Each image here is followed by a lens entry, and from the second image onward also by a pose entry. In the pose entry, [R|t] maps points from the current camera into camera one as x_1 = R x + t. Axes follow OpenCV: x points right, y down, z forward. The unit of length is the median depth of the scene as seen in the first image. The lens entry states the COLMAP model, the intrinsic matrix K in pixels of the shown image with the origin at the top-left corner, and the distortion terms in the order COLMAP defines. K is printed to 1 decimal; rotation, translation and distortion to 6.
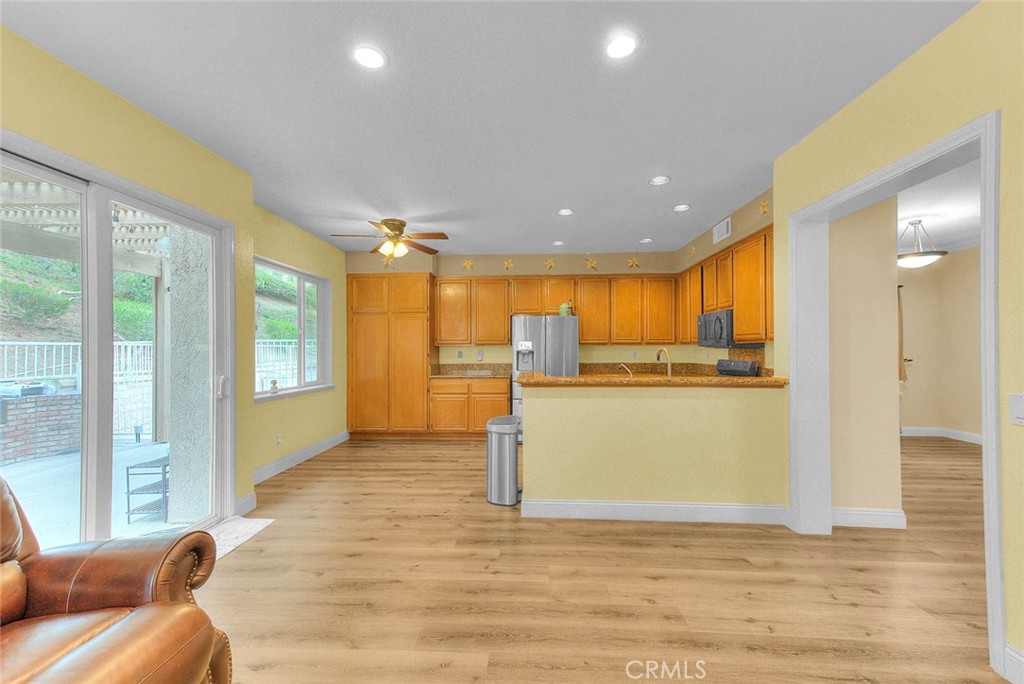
lens RADIAL K [[419.8, 0, 506.2], [0, 419.8, 345.5], [0, 0, 1]] dist [0.024056, -0.000273]
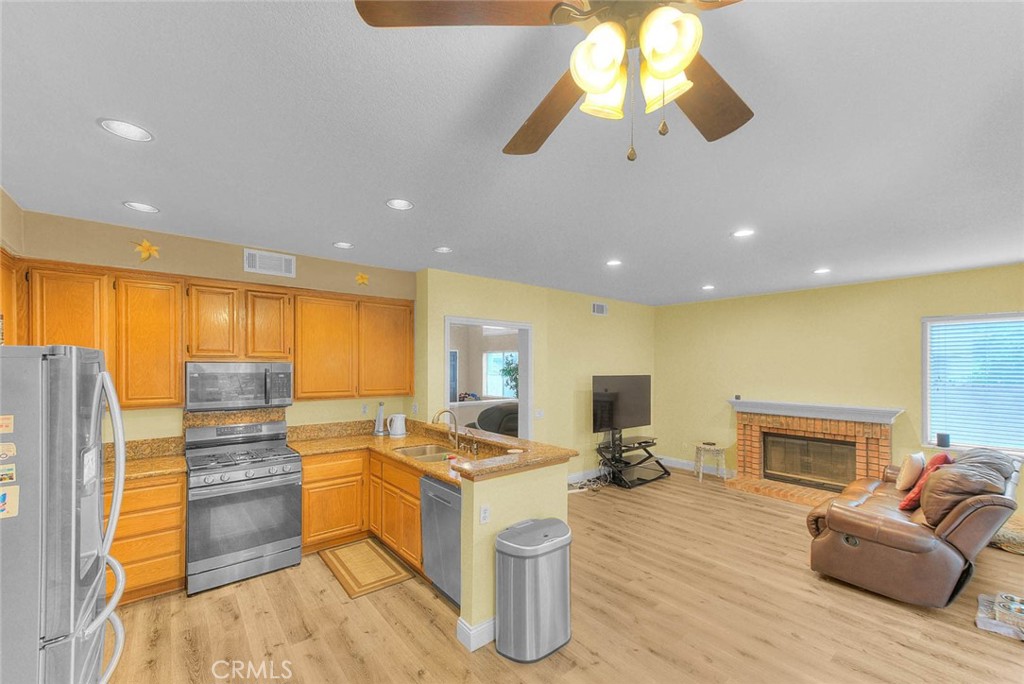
lens RADIAL K [[419.8, 0, 498.1], [0, 419.8, 362.7], [0, 0, 1]] dist [0.024056, -0.000273]
pose [[-0.667662, 0.010077, 0.744396, -0.435396], [-0.002599, 0.999871, -0.015866, -0.087435], [-0.744460, -0.012528, -0.667550, 1.336210]]
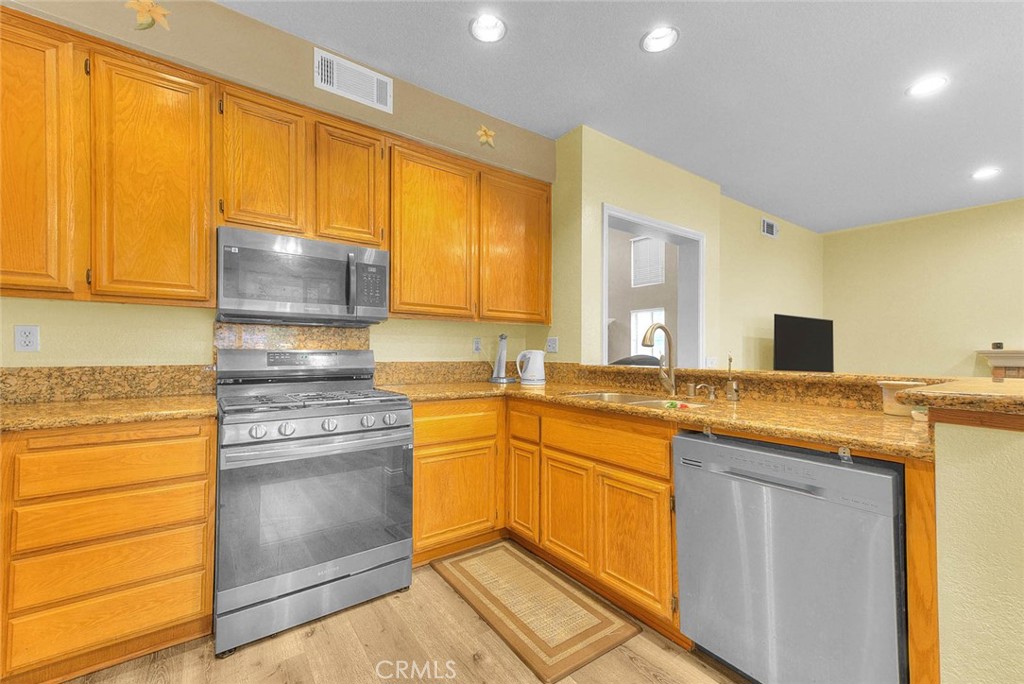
lens RADIAL K [[419.8, 0, 512.1], [0, 419.8, 347.9], [0, 0, 1]] dist [0.024056, -0.000273]
pose [[-0.638925, 0.000649, 0.769268, 0.042432], [-0.015040, 0.999798, -0.013335, 0.040598], [-0.769122, -0.020090, -0.638787, 1.280660]]
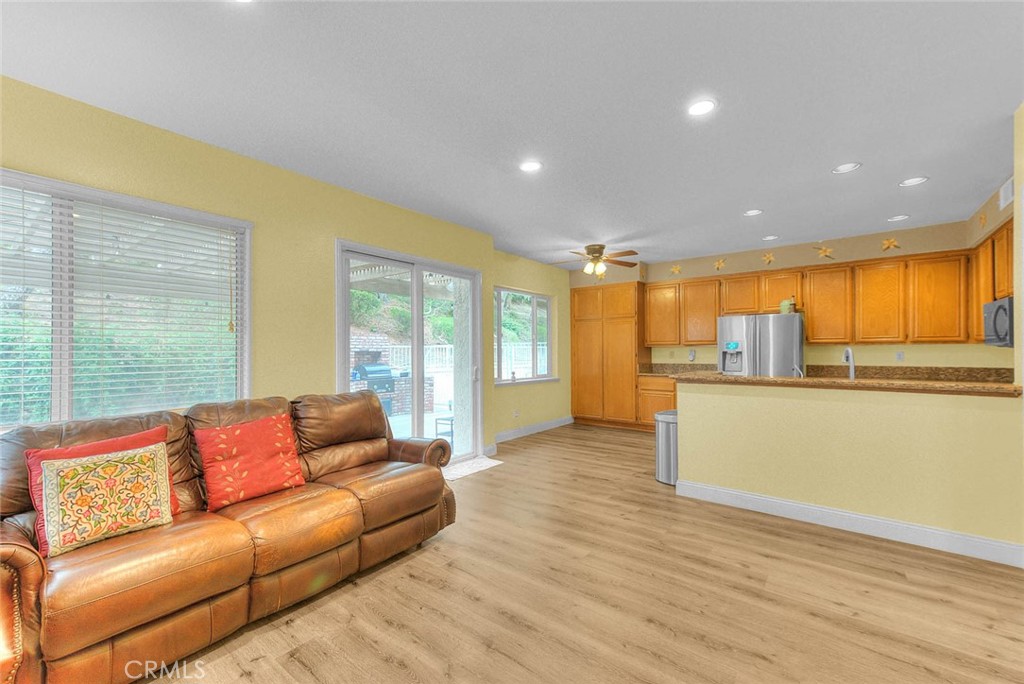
lens RADIAL K [[419.8, 0, 507.5], [0, 419.8, 349.5], [0, 0, 1]] dist [0.024056, -0.000273]
pose [[0.821298, -0.002054, -0.570495, 0.242083], [0.007437, 0.999947, 0.007106, -0.003201], [0.570450, -0.010079, 0.821270, -0.168263]]
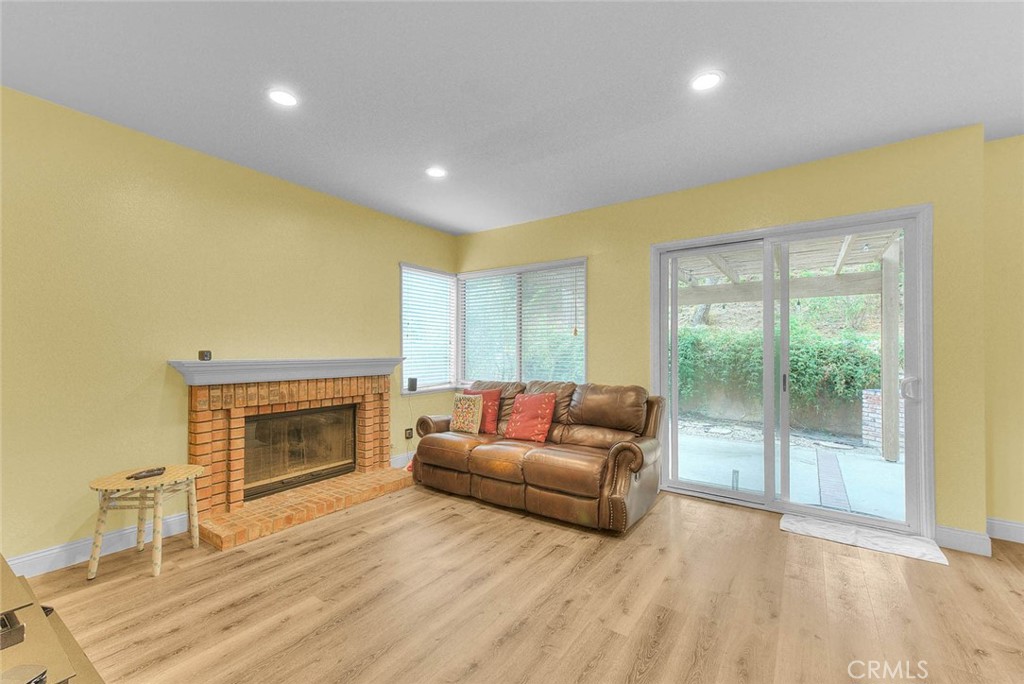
lens RADIAL K [[419.8, 0, 509.8], [0, 419.8, 347.5], [0, 0, 1]] dist [0.024056, -0.000273]
pose [[-0.516722, 0.002162, -0.856150, 0.431249], [0.008597, 0.999959, -0.002664, -0.001716], [0.856110, -0.008737, -0.516720, 0.546959]]
